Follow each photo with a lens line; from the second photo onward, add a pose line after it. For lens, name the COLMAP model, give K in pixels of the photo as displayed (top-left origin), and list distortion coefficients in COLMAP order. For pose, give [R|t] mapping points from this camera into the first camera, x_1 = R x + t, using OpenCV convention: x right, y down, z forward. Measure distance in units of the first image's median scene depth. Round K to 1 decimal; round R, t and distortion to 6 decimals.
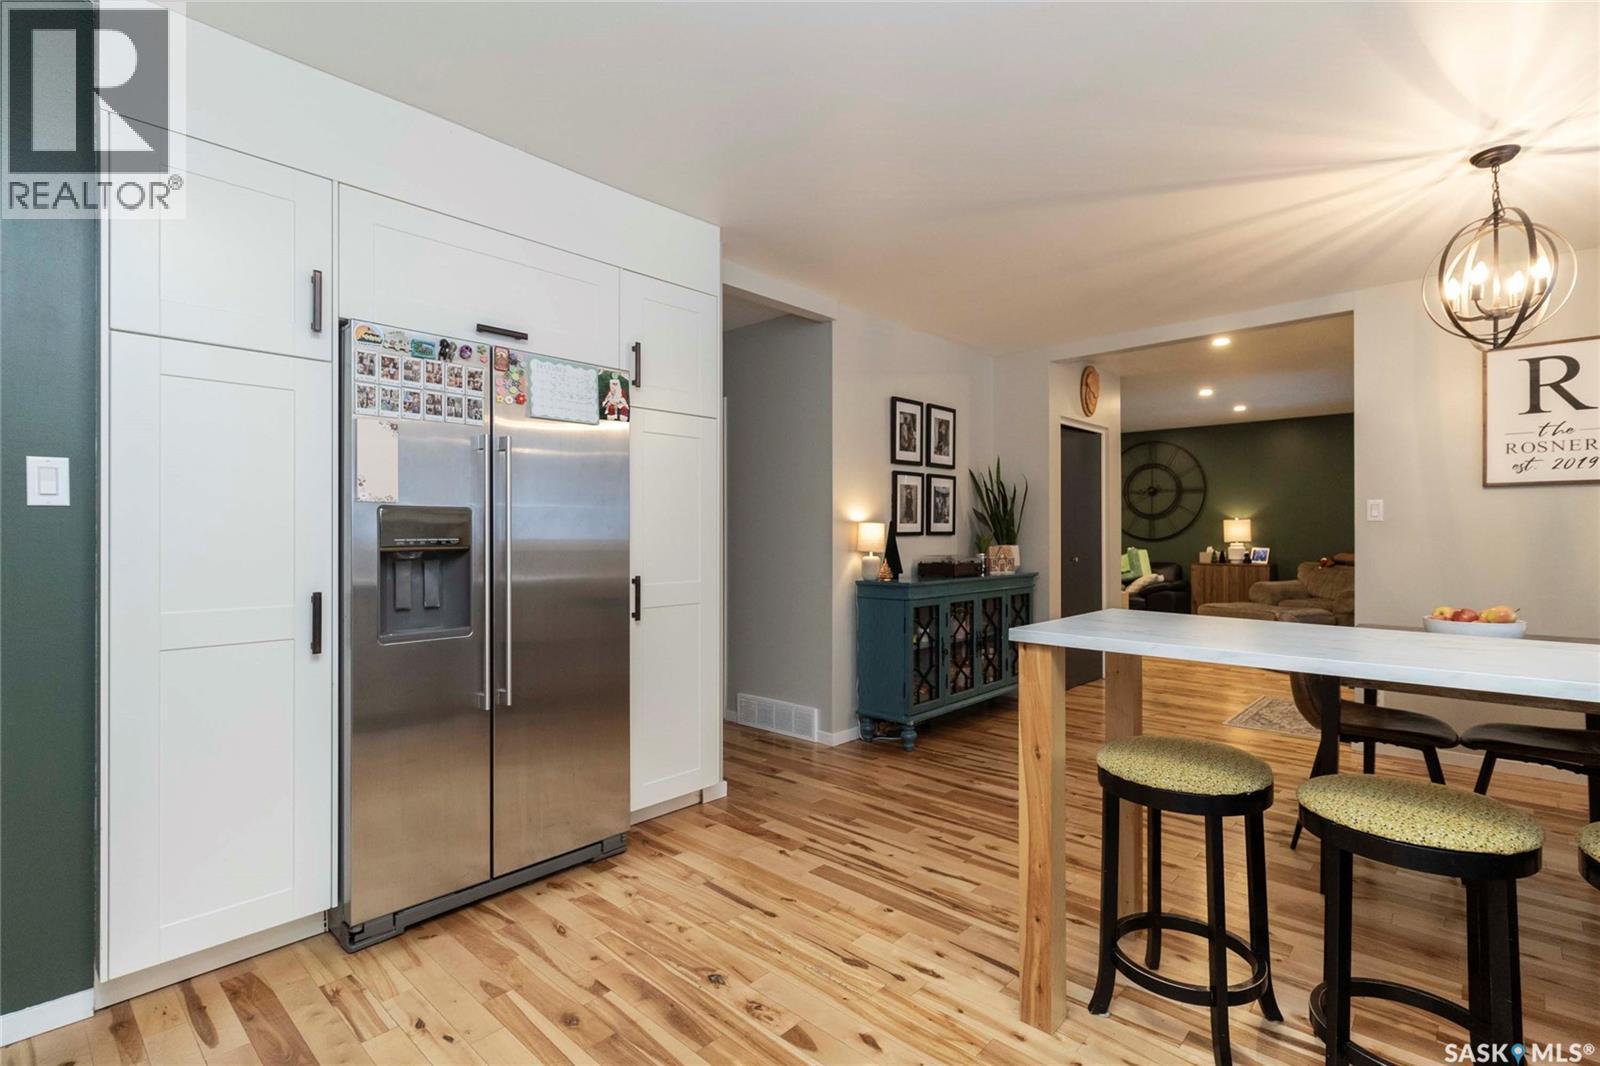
lens RADIAL K [[742.5, 0, 819.1], [0, 742.5, 530.6], [0, 0, 1]] dist [0.001871, 0.001167]
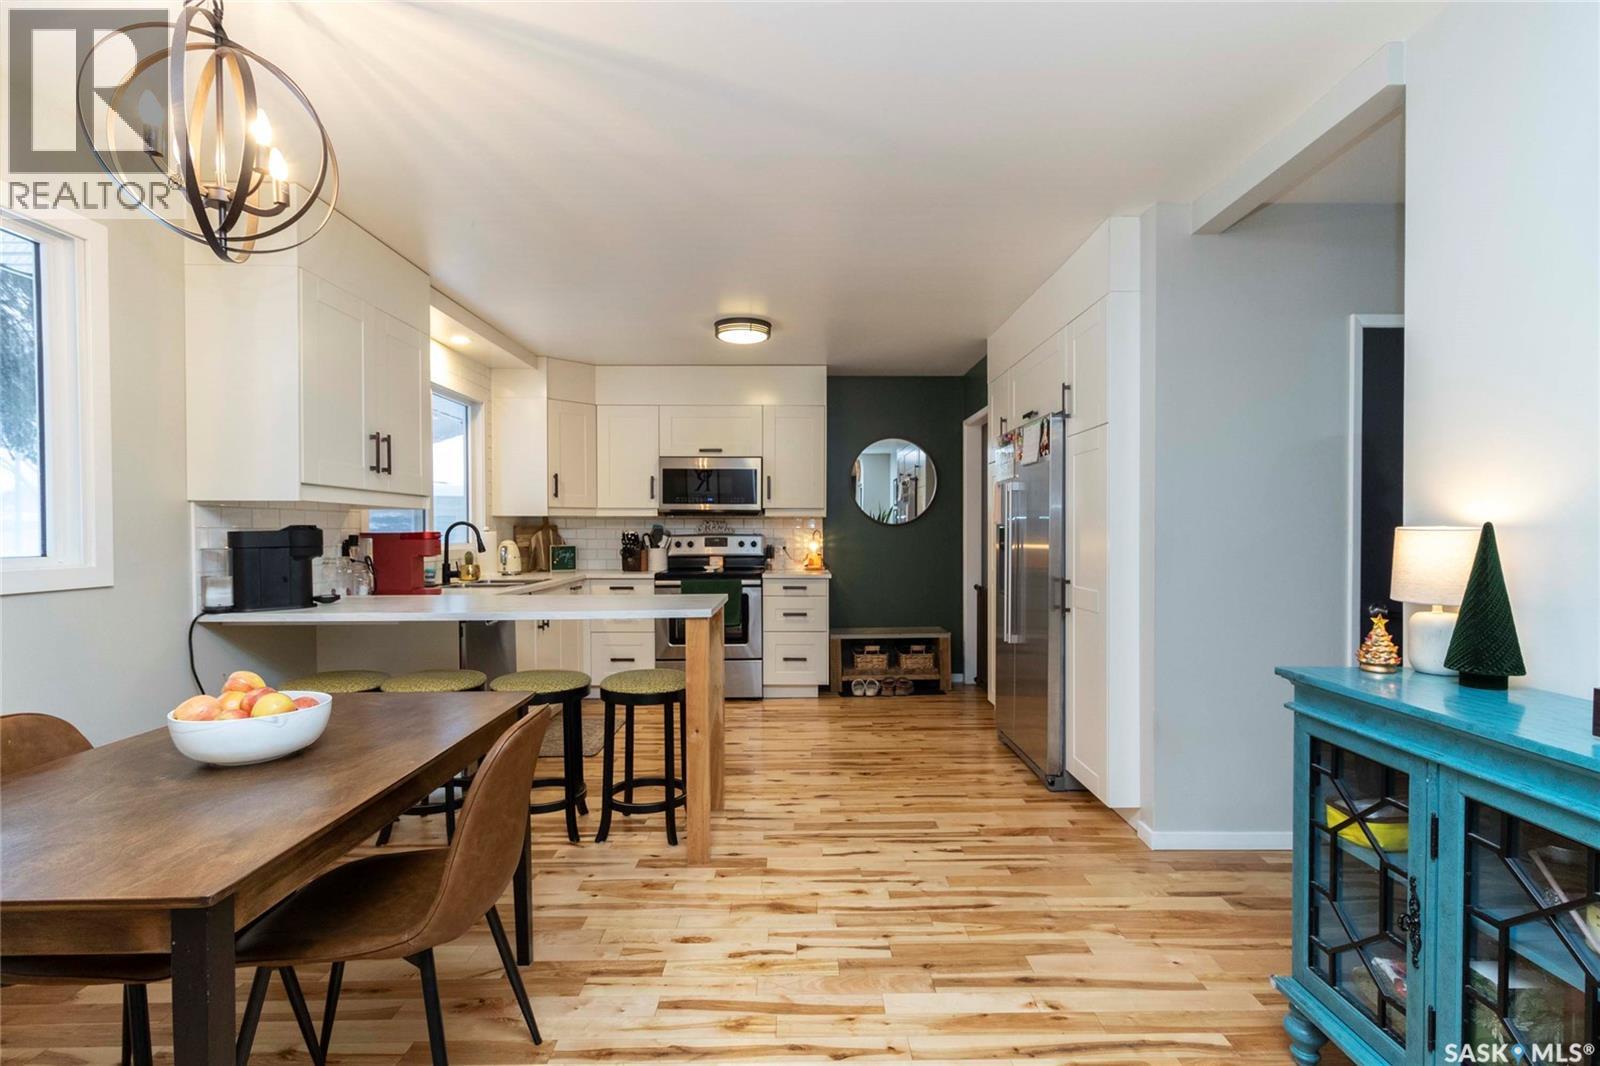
lens RADIAL K [[745.5, 0, 805.5], [0, 745.5, 536.0], [0, 0, 1]] dist [0.001993, 0.000474]
pose [[-0.735293, 0.006489, -0.677719, 0.522128], [0.007071, 0.999973, 0.001903, -0.006829], [0.677713, -0.003393, -0.735319, 0.947313]]
